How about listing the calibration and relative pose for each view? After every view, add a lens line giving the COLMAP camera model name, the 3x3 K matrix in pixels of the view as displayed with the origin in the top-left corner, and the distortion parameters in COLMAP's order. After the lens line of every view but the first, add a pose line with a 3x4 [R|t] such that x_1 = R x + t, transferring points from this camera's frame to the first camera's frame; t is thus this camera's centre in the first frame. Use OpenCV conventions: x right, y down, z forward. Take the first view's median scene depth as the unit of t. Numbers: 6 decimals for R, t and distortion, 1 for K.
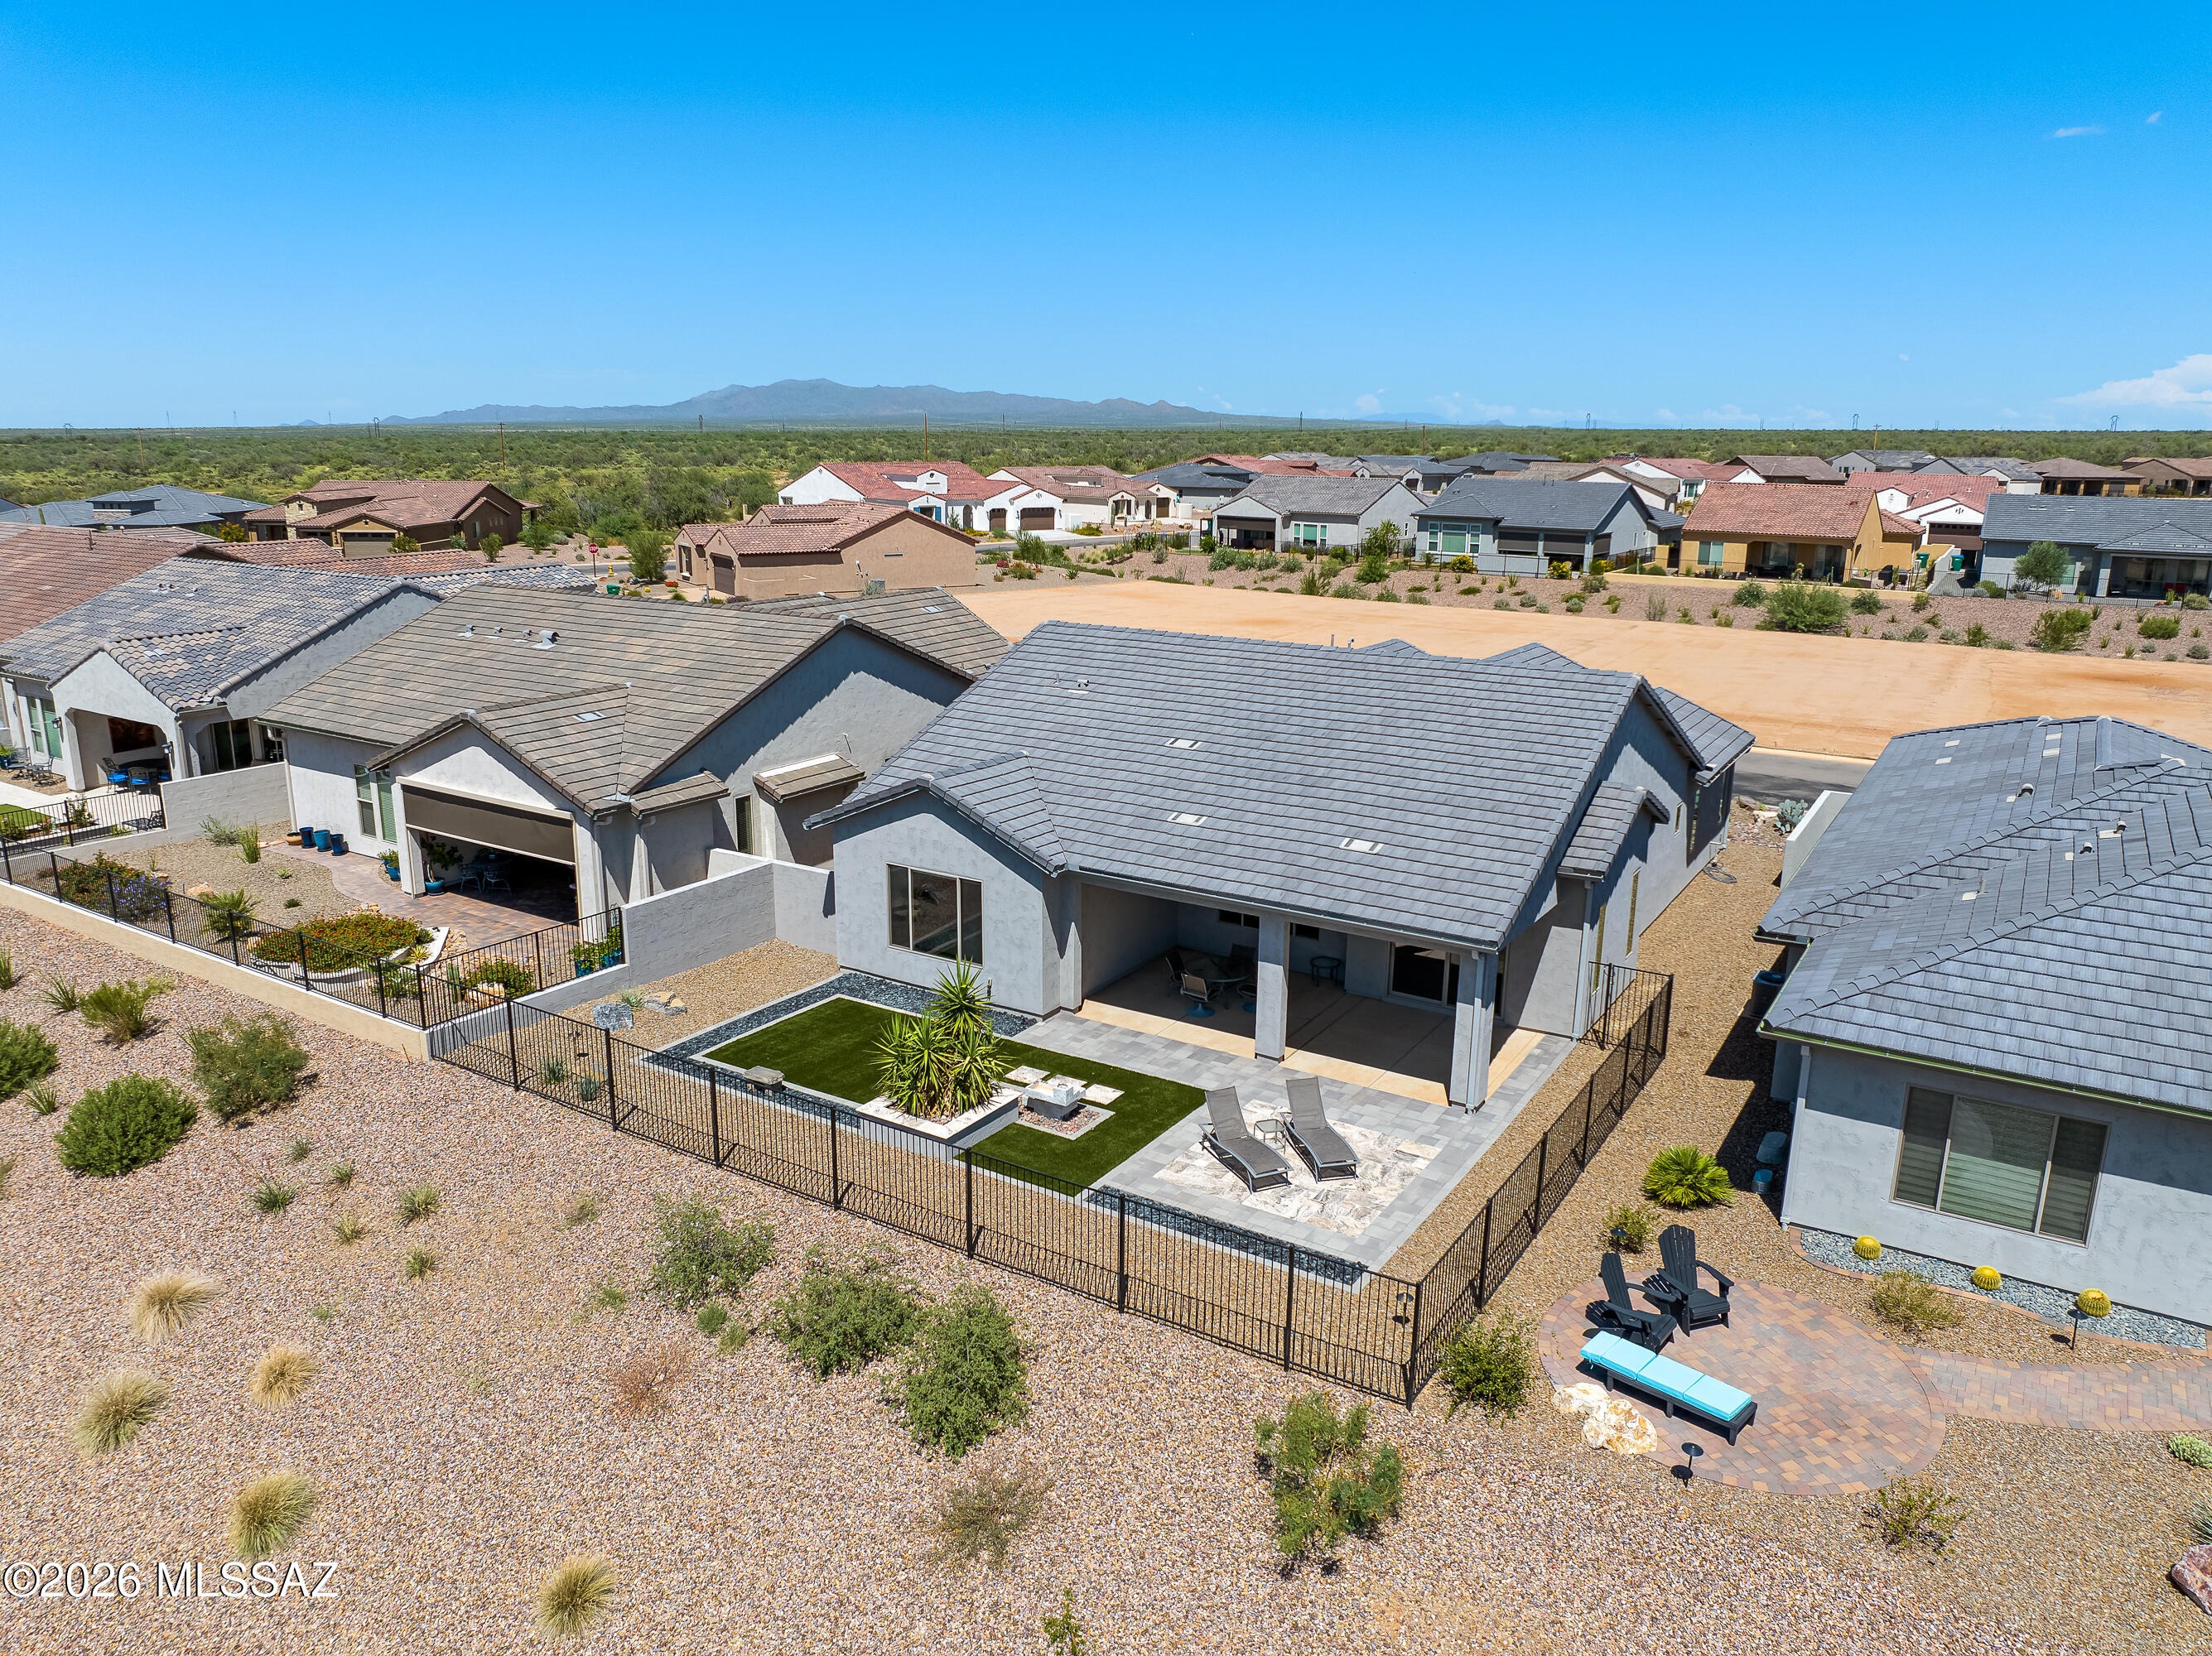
lens RADIAL K [[1566.9, 0, 1103.8], [0, 1566.9, 814.3], [0, 0, 1]] dist [-0.039276, 0.007581]
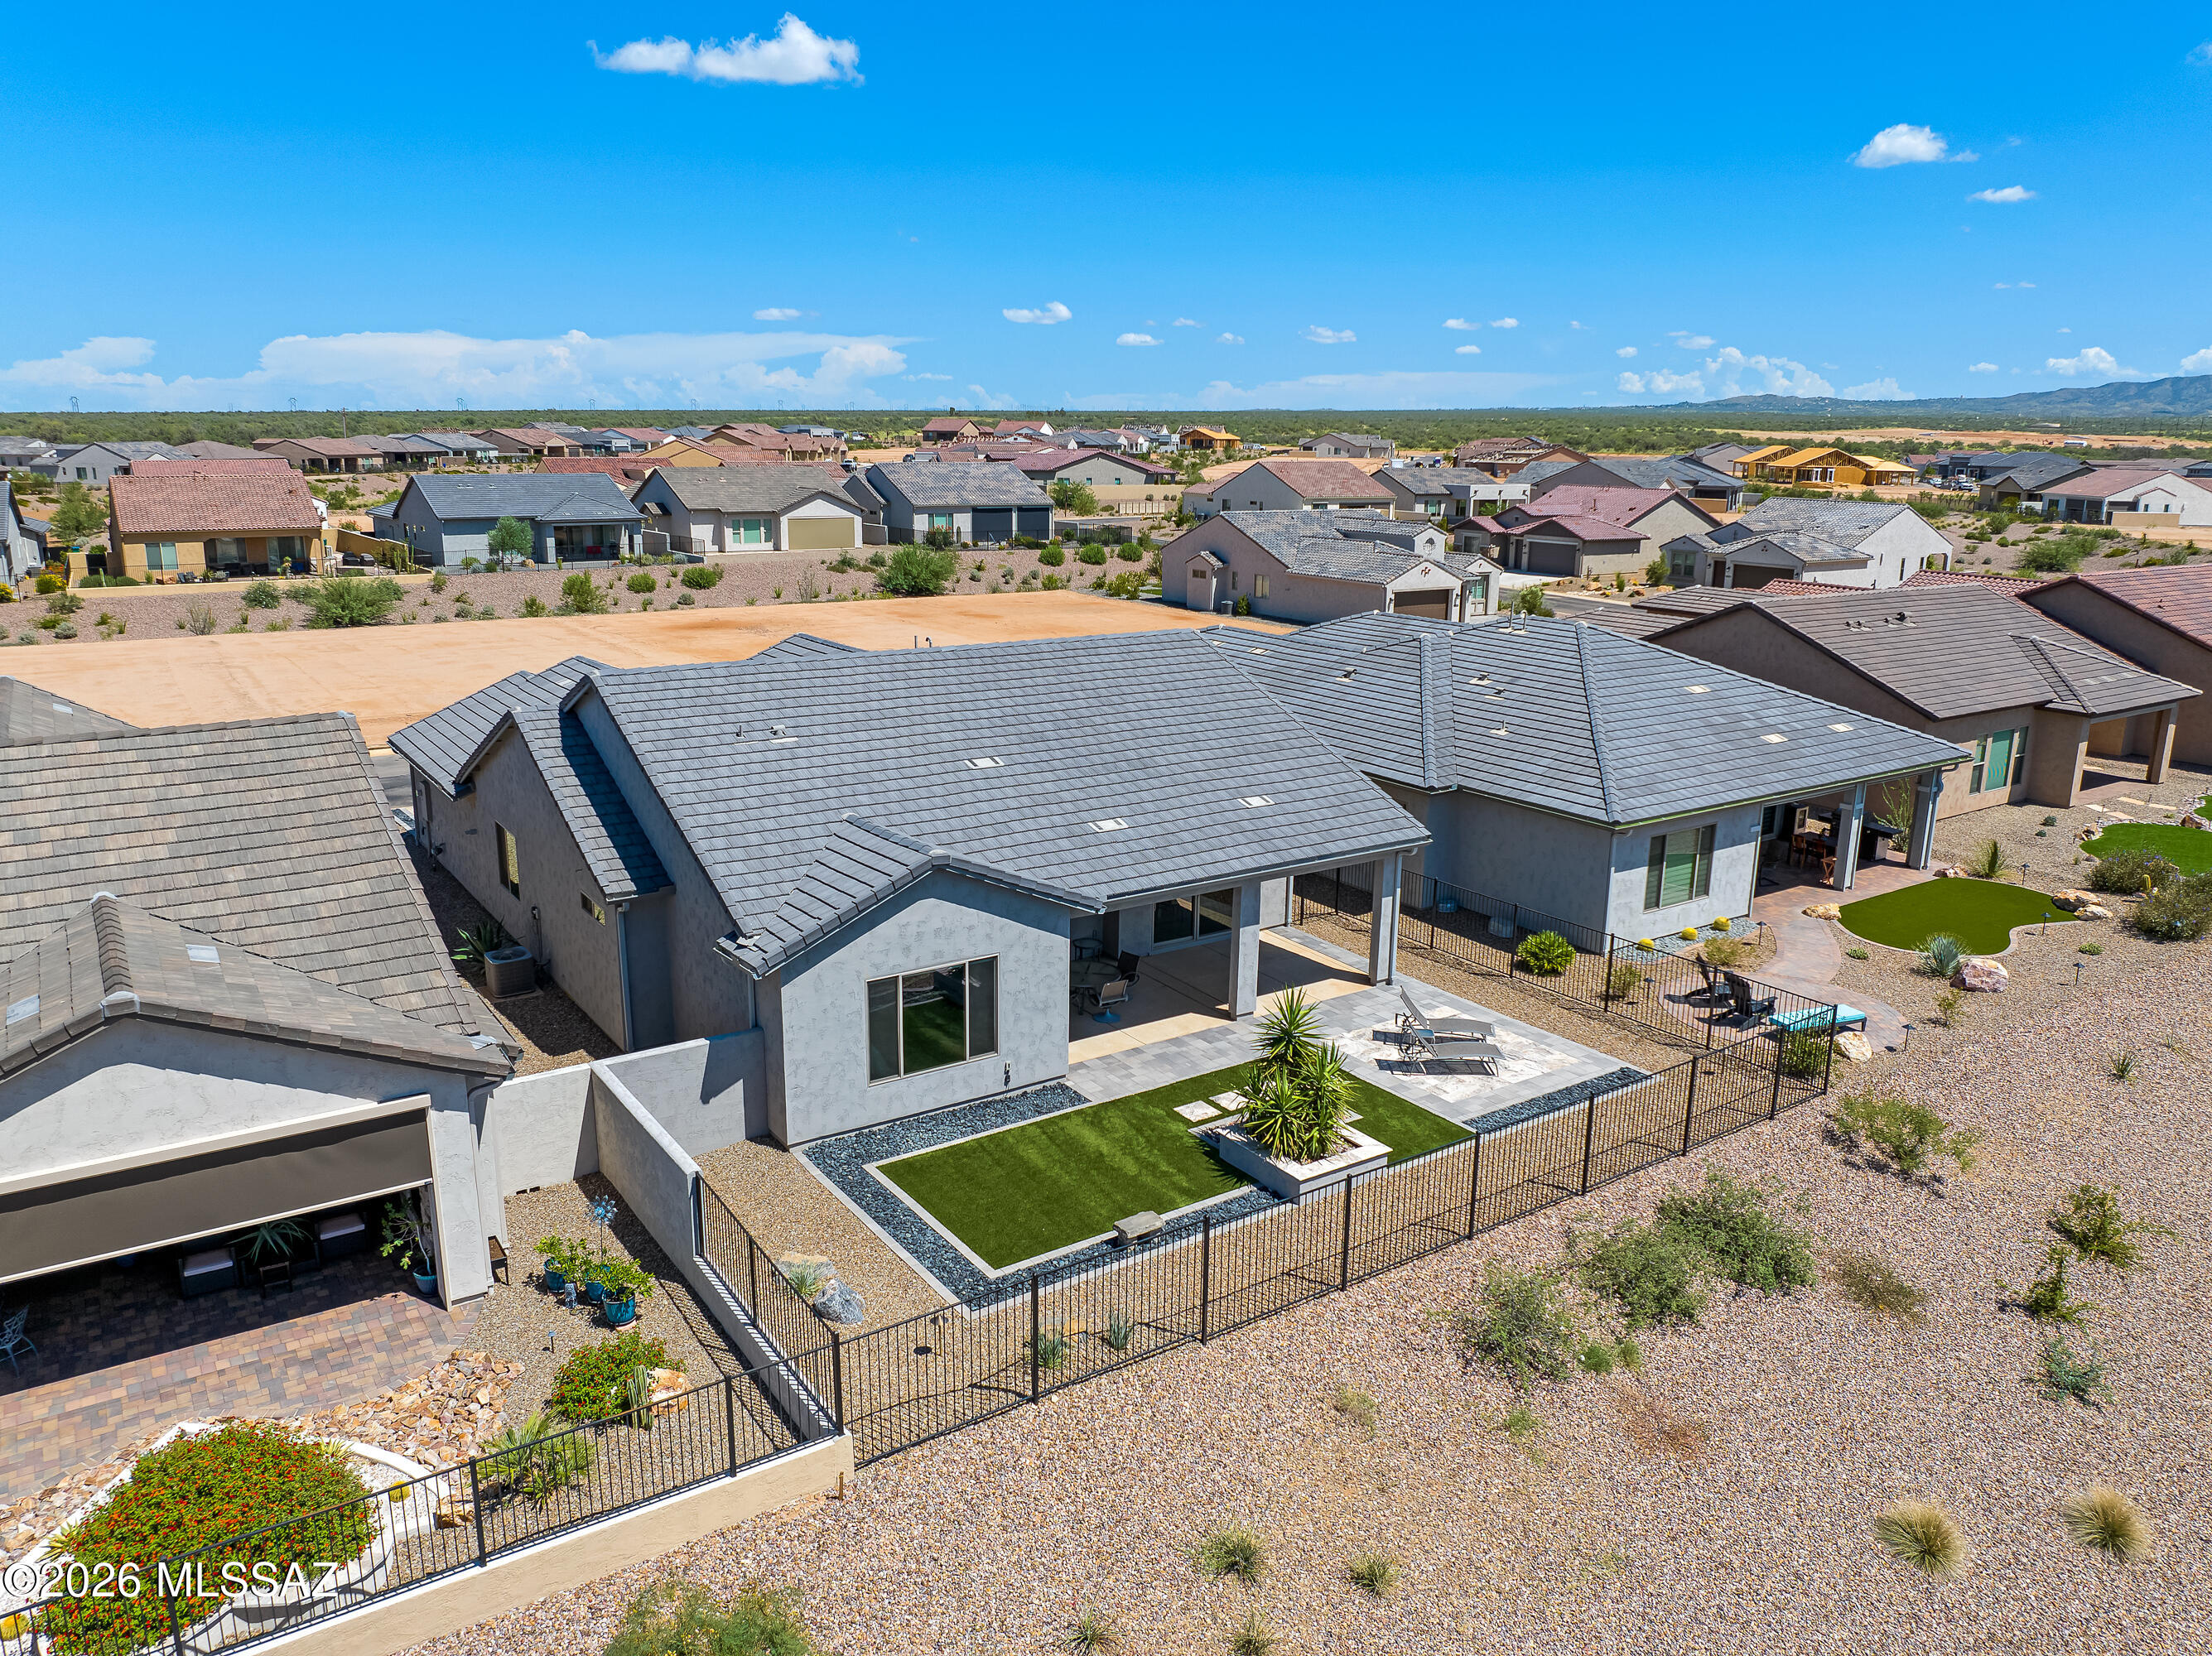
lens RADIAL K [[1566.9, 0, 1126.9], [0, 1566.9, 835.6], [0, 0, 1]] dist [-0.039276, 0.007581]
pose [[0.391166, -0.235531, 0.889671, -0.833591], [0.213425, 0.963559, 0.161255, -0.149438], [-0.895231, 0.126801, 0.427180, 0.587887]]
